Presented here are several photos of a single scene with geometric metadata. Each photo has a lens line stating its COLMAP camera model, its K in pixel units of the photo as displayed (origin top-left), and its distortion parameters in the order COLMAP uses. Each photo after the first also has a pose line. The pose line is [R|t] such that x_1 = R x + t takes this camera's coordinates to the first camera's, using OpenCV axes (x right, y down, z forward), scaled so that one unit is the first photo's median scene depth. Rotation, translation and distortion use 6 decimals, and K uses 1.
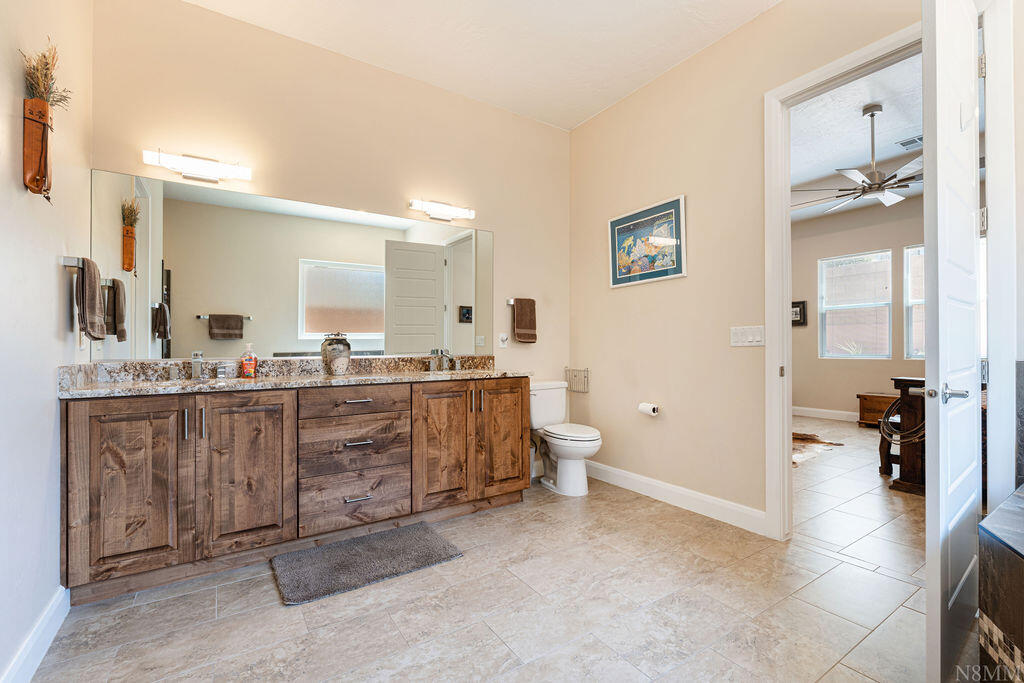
lens RADIAL K [[456.1, 0, 508.1], [0, 456.1, 346.6], [0, 0, 1]] dist [0.005135, 0.000142]
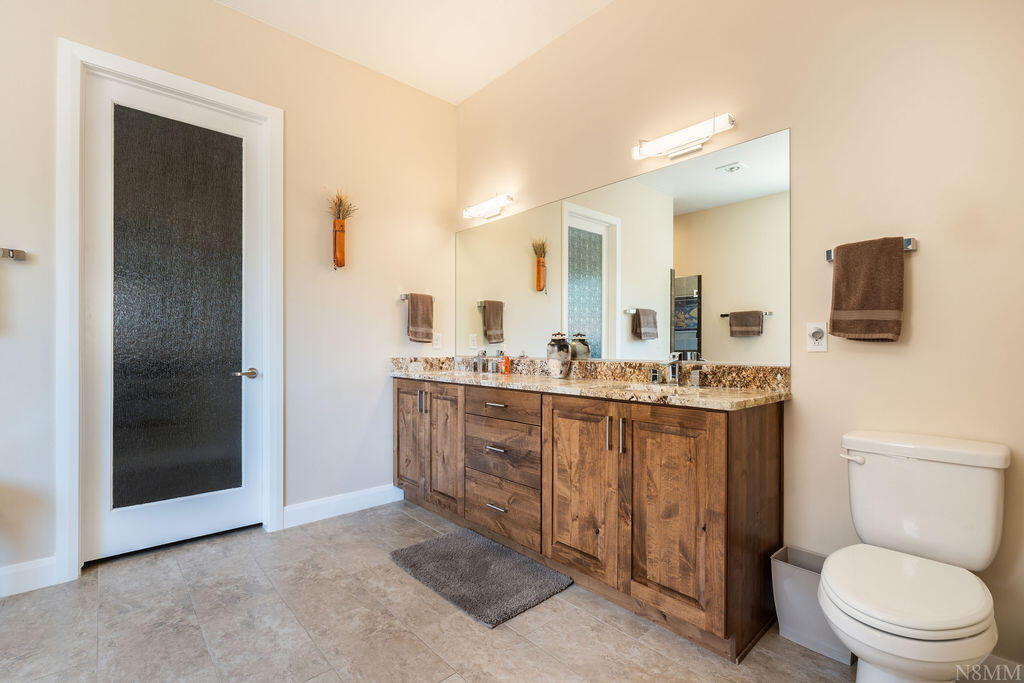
lens RADIAL K [[456.1, 0, 504.0], [0, 456.1, 340.1], [0, 0, 1]] dist [0.005135, 0.000142]
pose [[0.152733, -0.007007, -0.988243, 0.559348], [0.002828, 0.999974, -0.006653, -0.009416], [0.988263, -0.001779, 0.152749, 0.779662]]
